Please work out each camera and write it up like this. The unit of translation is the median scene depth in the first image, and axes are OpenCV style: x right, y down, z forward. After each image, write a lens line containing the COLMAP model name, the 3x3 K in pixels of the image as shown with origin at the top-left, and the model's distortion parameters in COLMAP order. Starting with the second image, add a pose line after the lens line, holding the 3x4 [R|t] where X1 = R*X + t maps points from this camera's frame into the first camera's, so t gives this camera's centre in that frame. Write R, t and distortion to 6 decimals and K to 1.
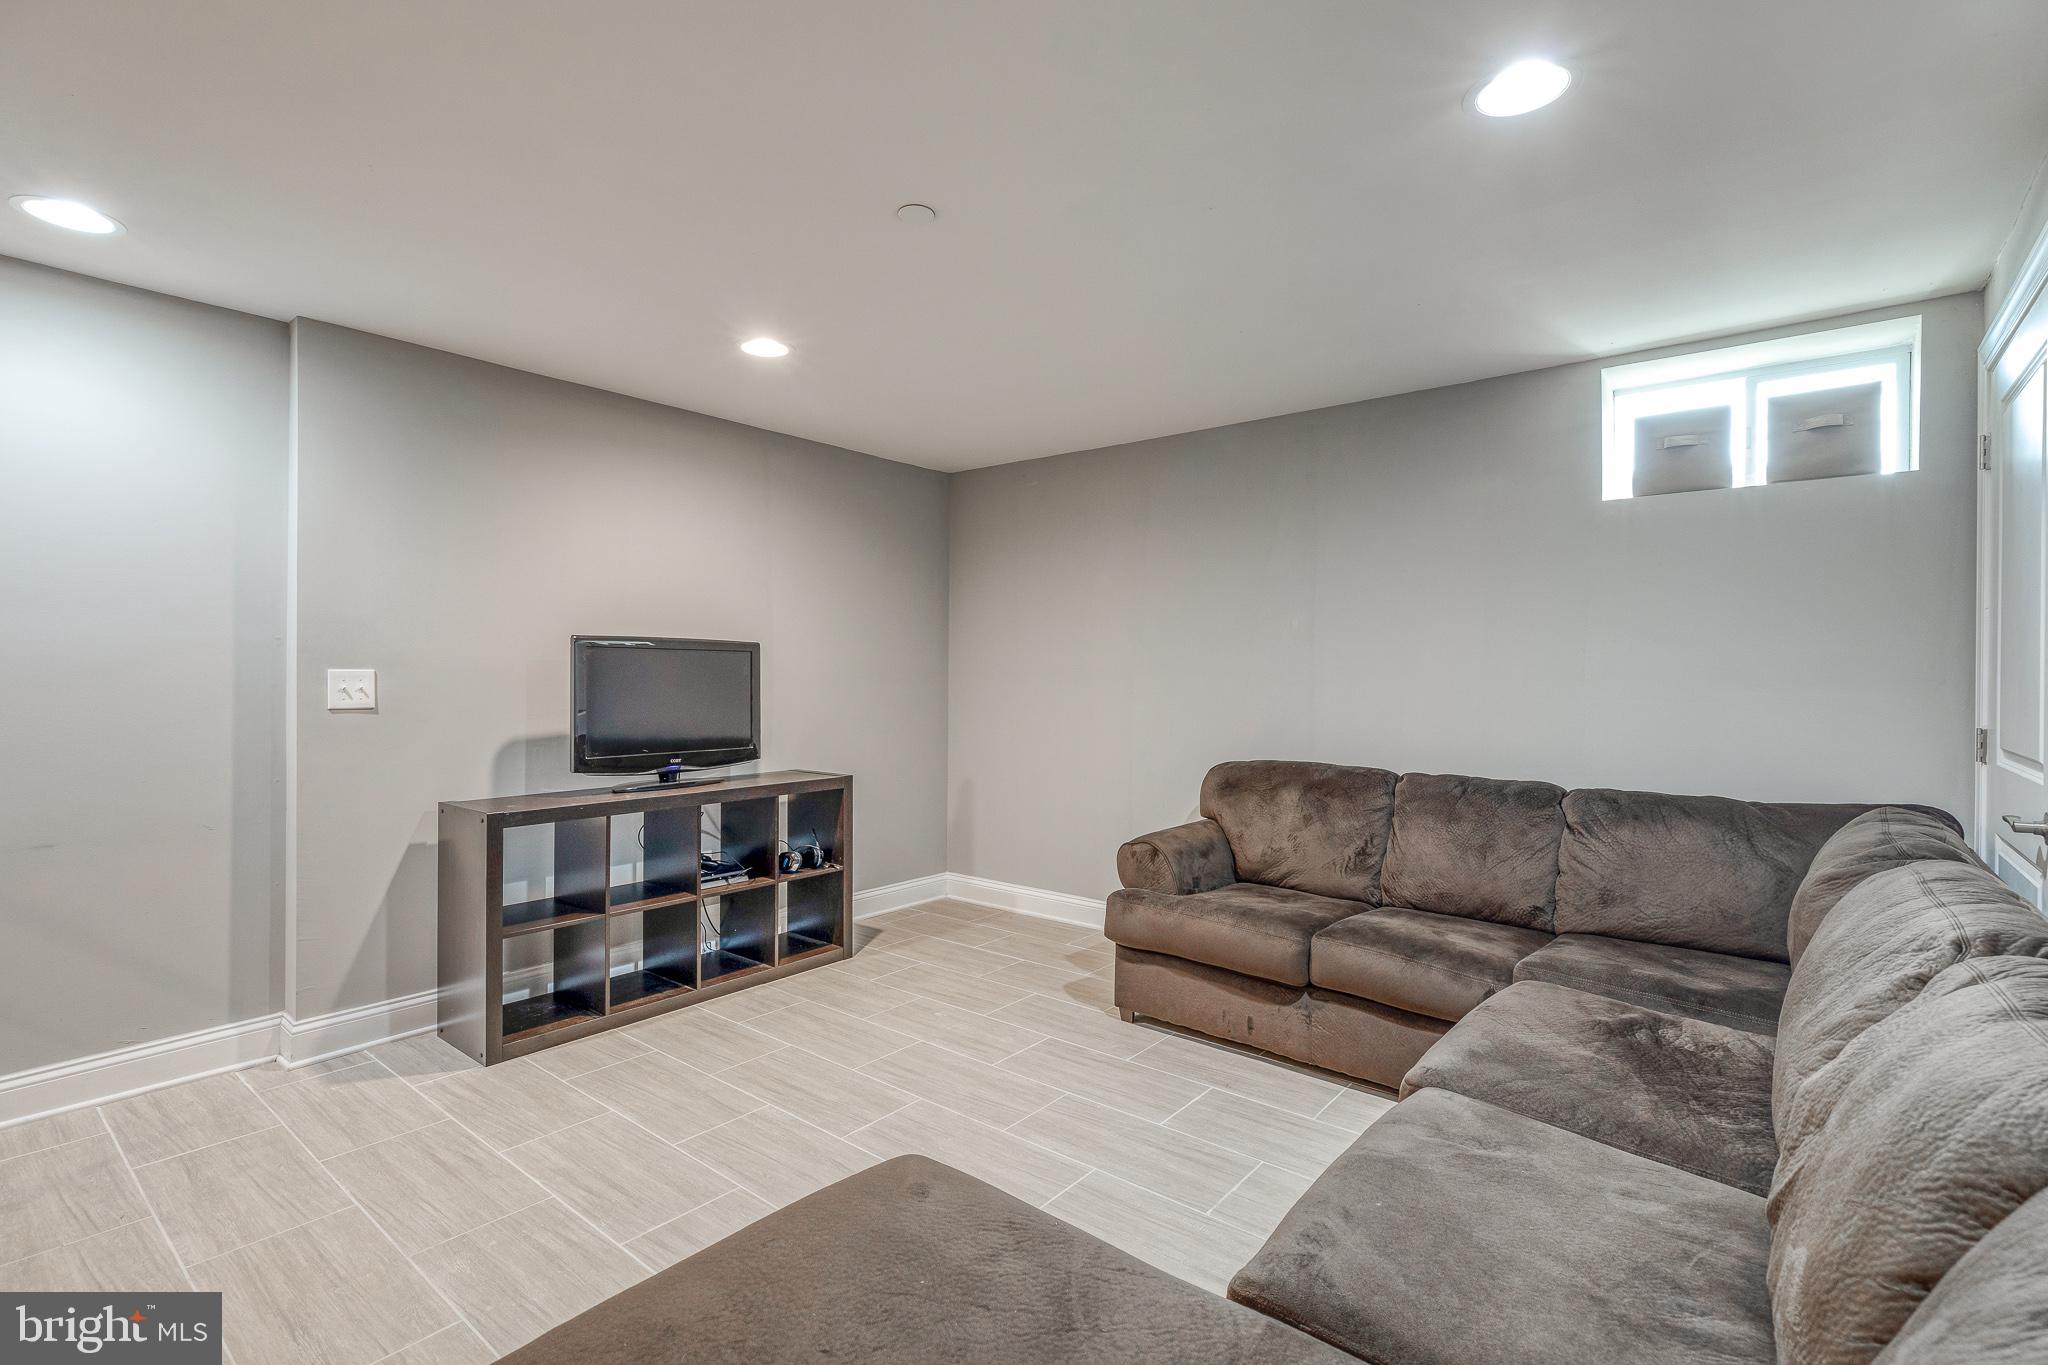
lens RADIAL K [[941.5, 0, 1023.2], [0, 941.5, 677.3], [0, 0, 1]] dist [0.003549, -0.000551]
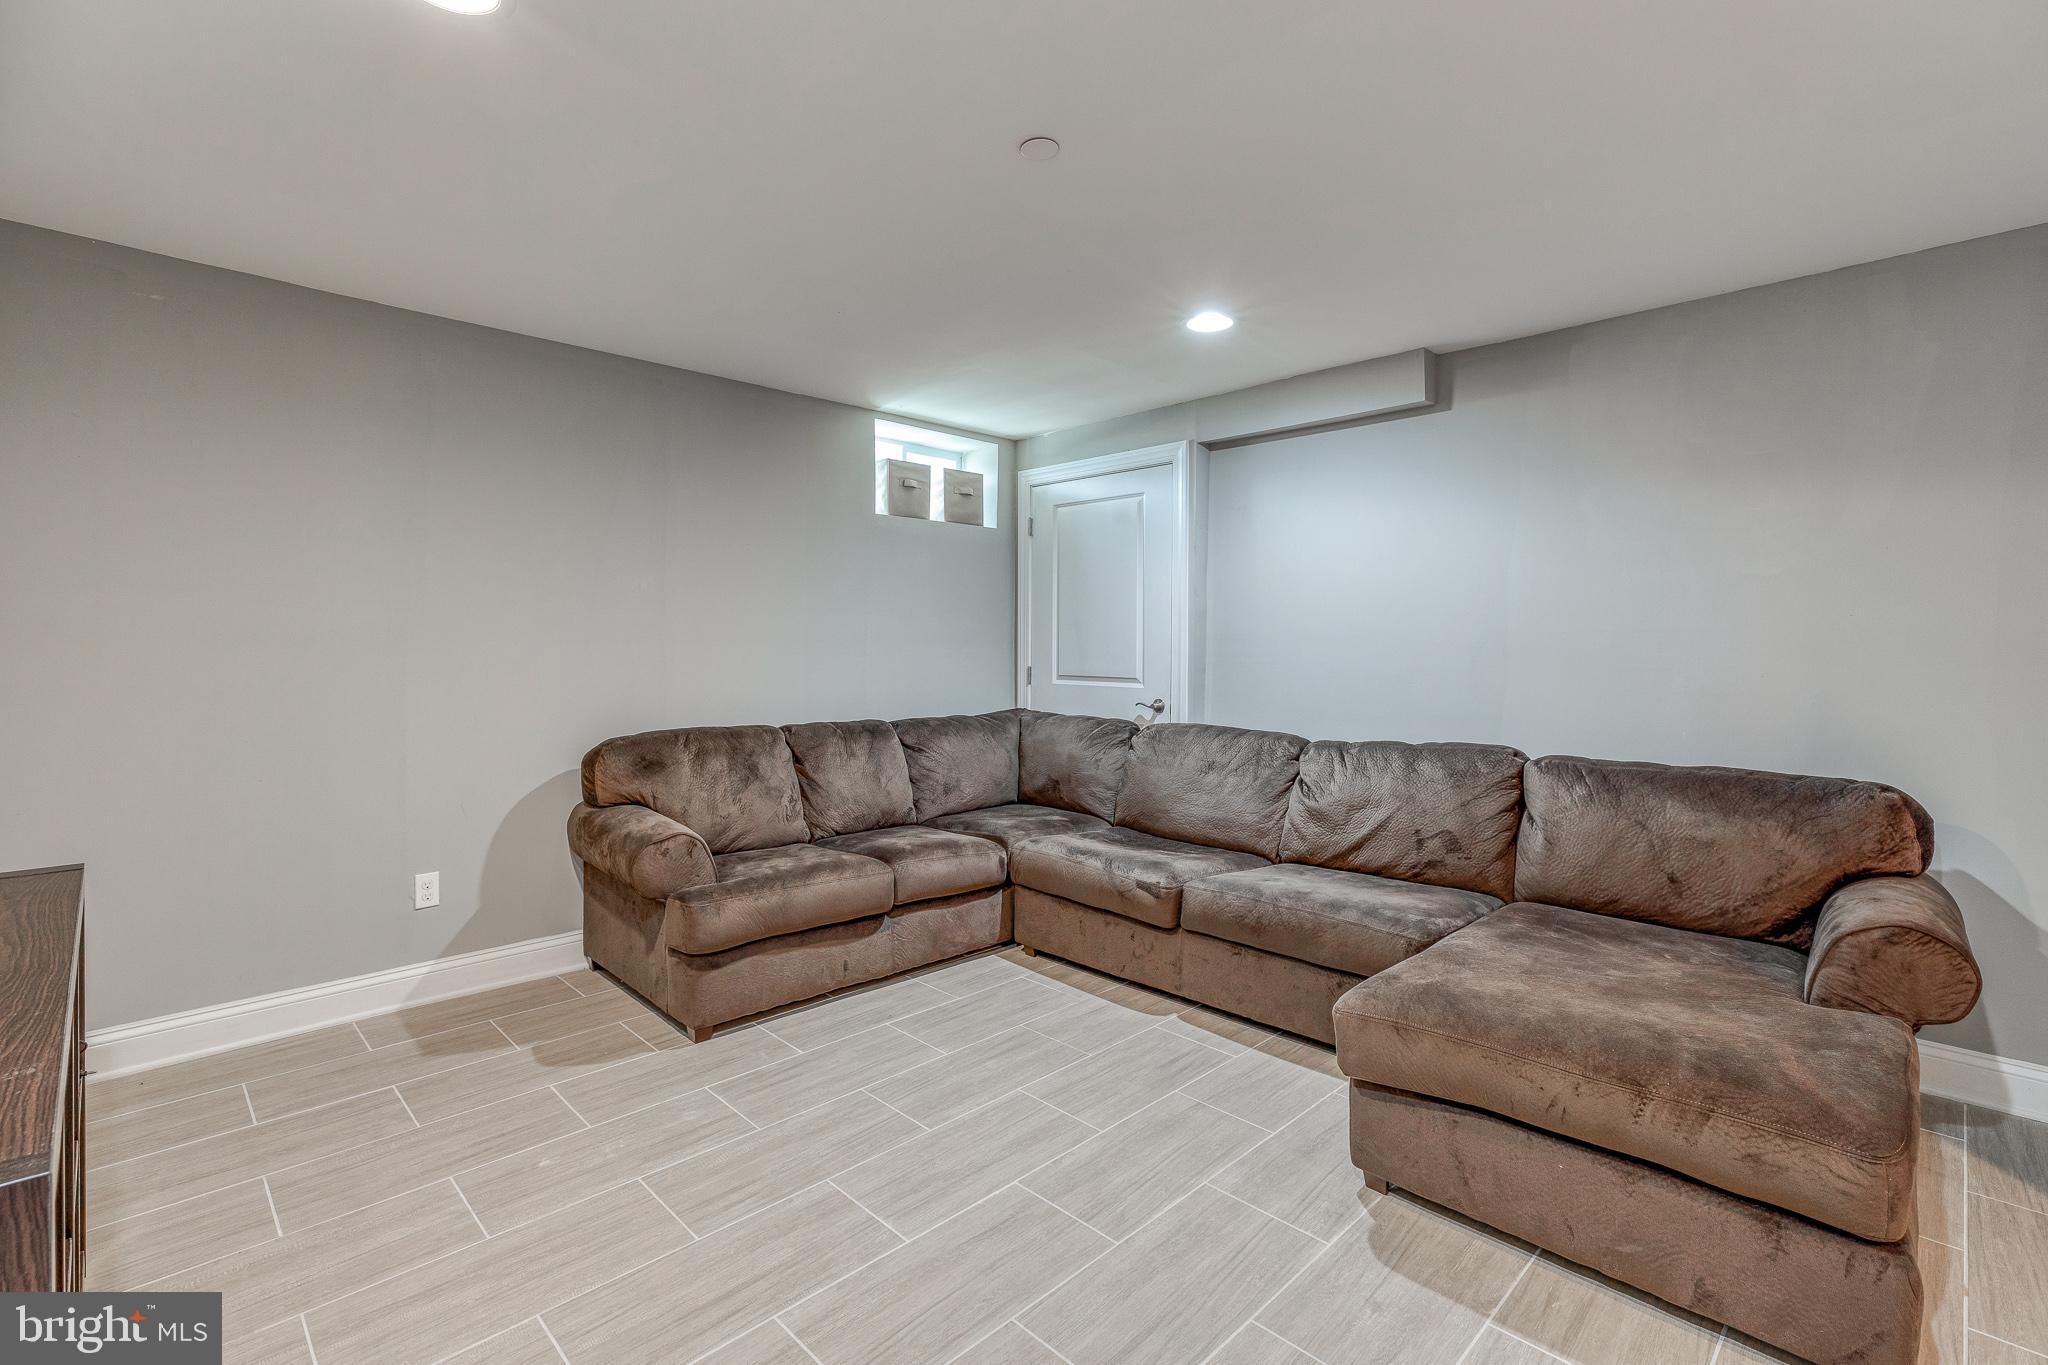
lens RADIAL K [[941.5, 0, 1010.4], [0, 941.5, 649.8], [0, 0, 1]] dist [0.003549, -0.000551]
pose [[0.111997, -0.020517, 0.993497, -0.805373], [-0.003466, 0.999773, 0.021037, -0.017559], [-0.993702, -0.005799, 0.111901, 0.698689]]
